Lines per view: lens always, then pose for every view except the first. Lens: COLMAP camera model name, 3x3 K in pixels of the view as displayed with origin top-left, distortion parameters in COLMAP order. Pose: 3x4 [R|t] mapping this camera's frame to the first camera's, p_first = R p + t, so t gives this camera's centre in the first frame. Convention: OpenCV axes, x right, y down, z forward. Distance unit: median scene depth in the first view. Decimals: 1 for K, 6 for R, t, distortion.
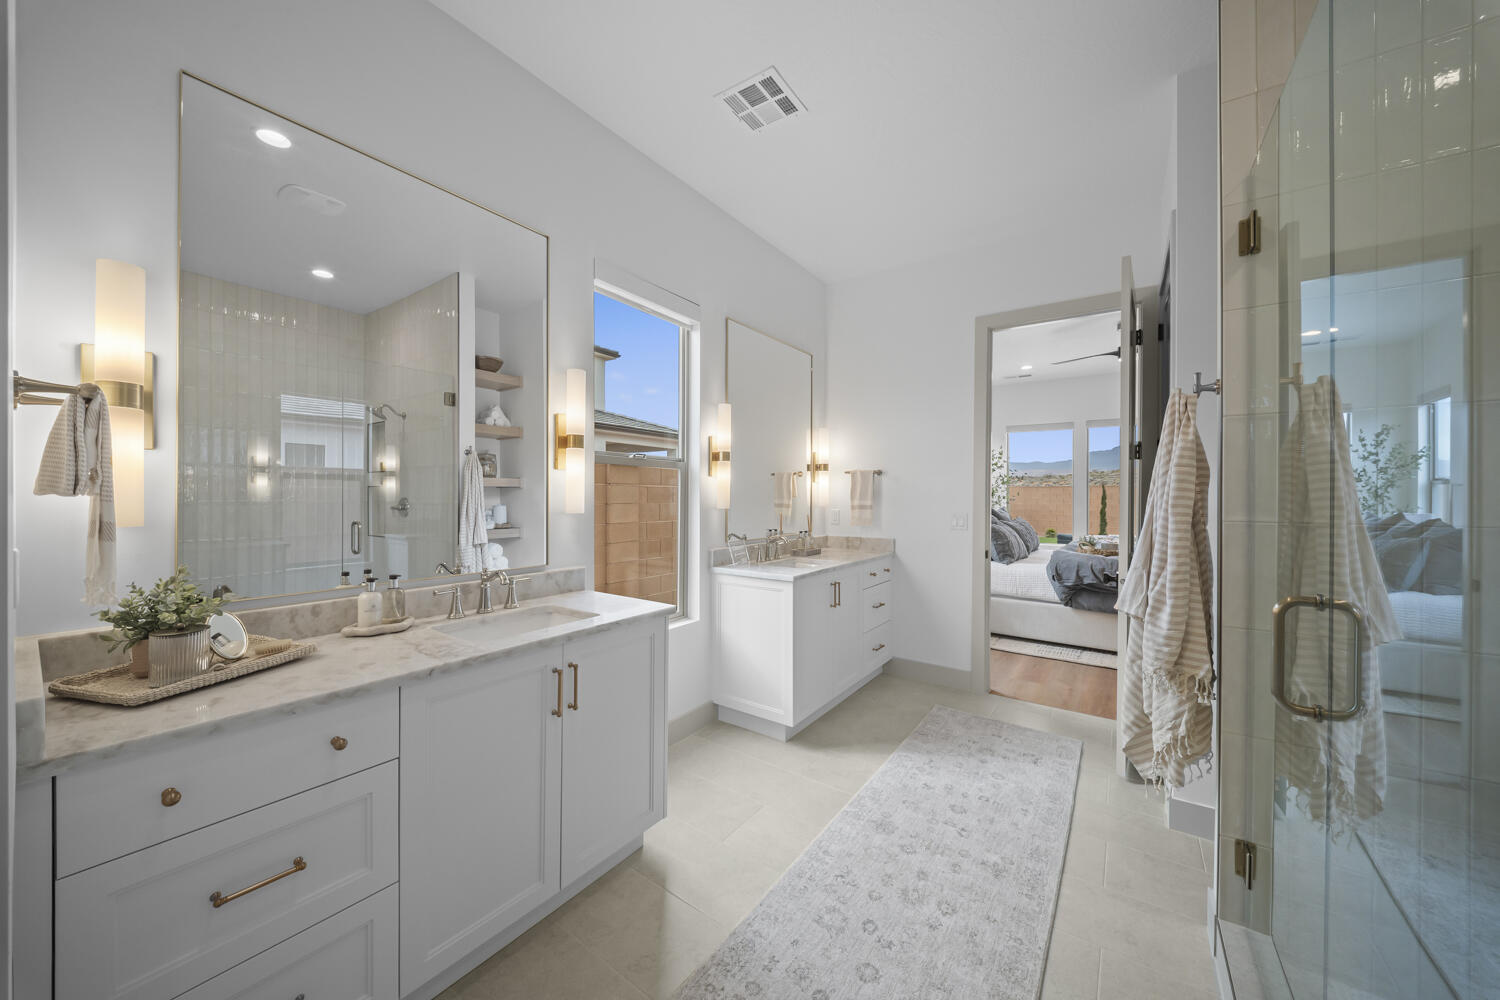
lens RADIAL K [[527.0, 0, 741.0], [0, 527.0, 494.8], [0, 0, 1]] dist [0.001360, -0.004179]
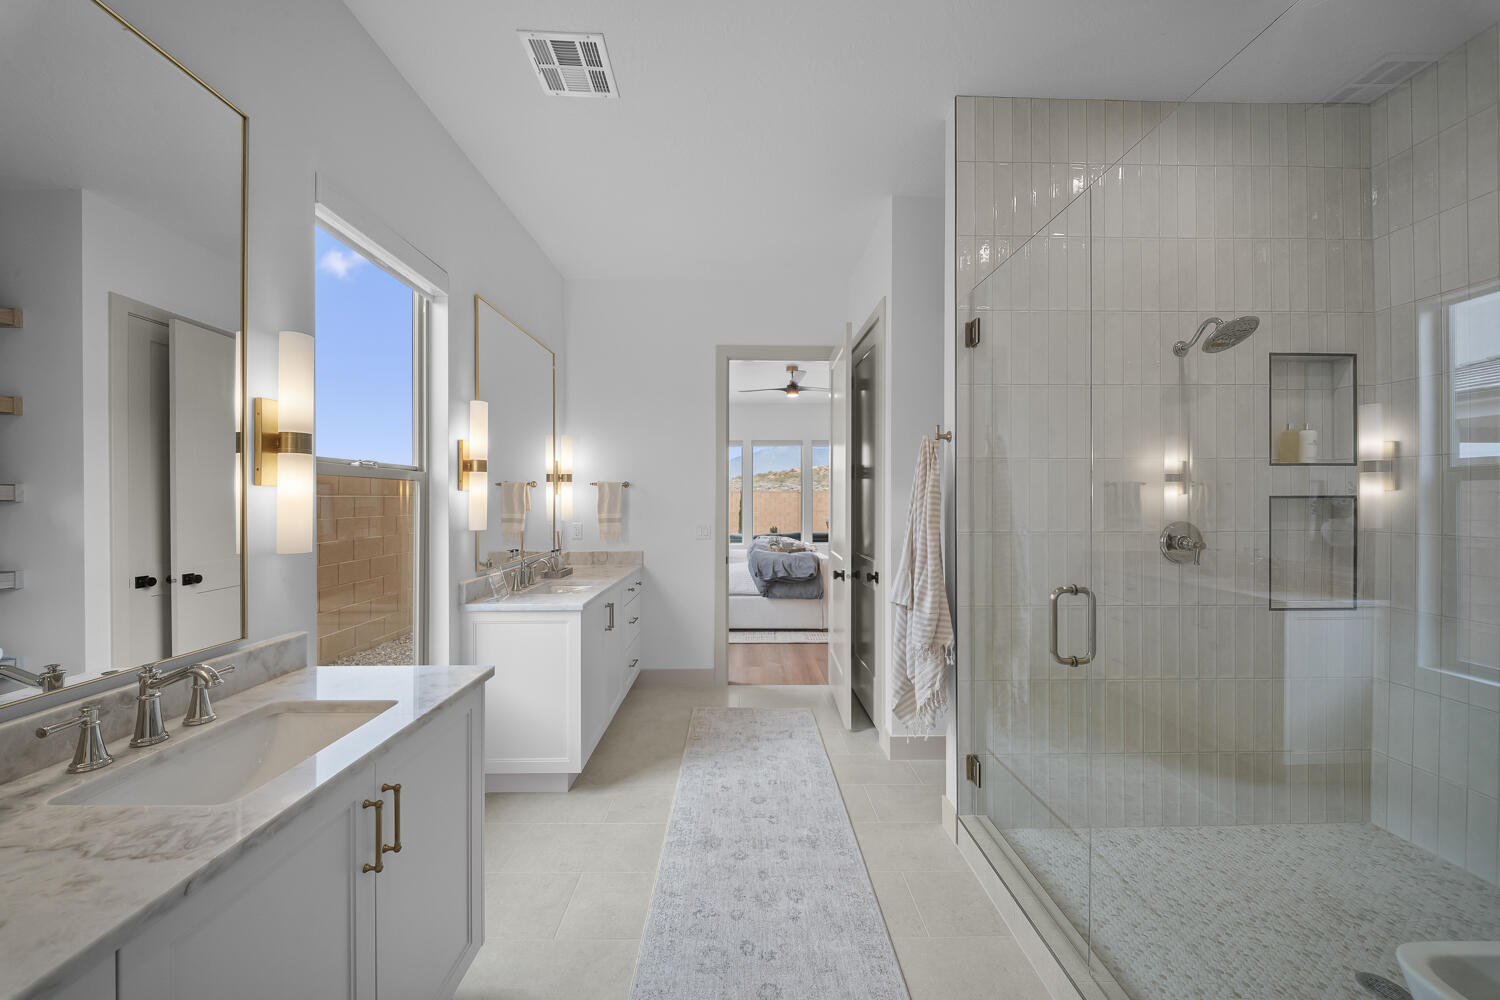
lens RADIAL K [[527.0, 0, 748.4], [0, 527.0, 496.8], [0, 0, 1]] dist [0.001360, -0.004179]
pose [[0.799087, -0.003799, 0.601204, -0.235422], [0.004567, 0.999990, 0.000249, -0.029464], [-0.601199, 0.002547, 0.799096, 0.124996]]
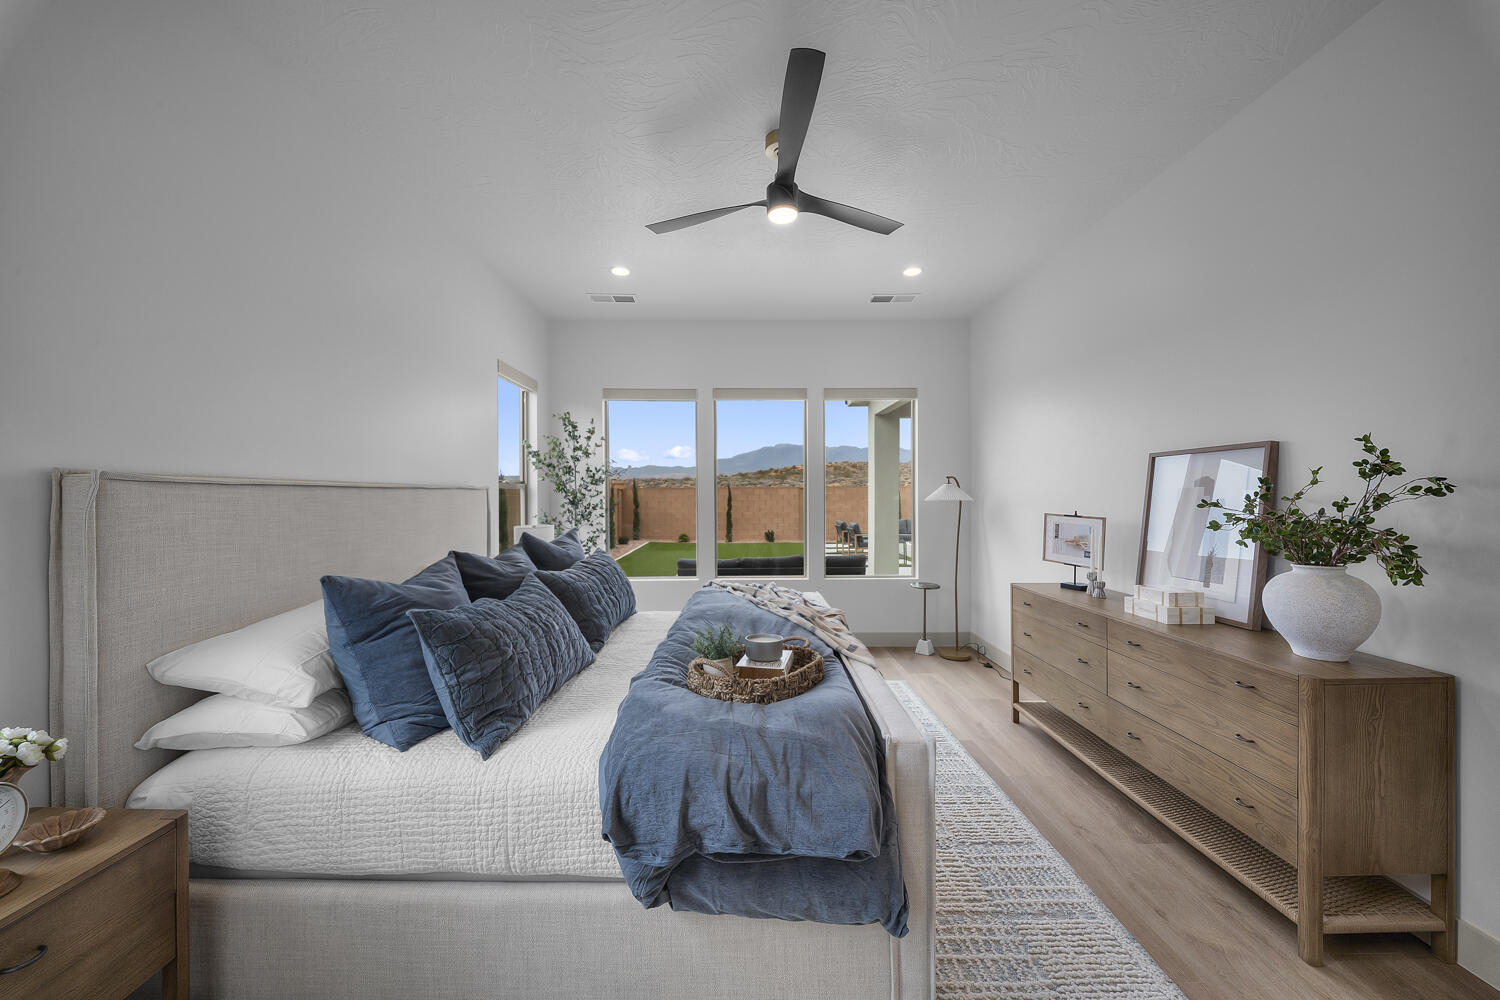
lens RADIAL K [[527.0, 0, 747.5], [0, 527.0, 499.5], [0, 0, 1]] dist [0.001360, -0.004179]
pose [[0.801466, -0.011864, 0.597923, 0.906528], [0.007622, 0.999925, 0.009623, -0.023430], [-0.597992, -0.003155, 0.801496, 1.373631]]
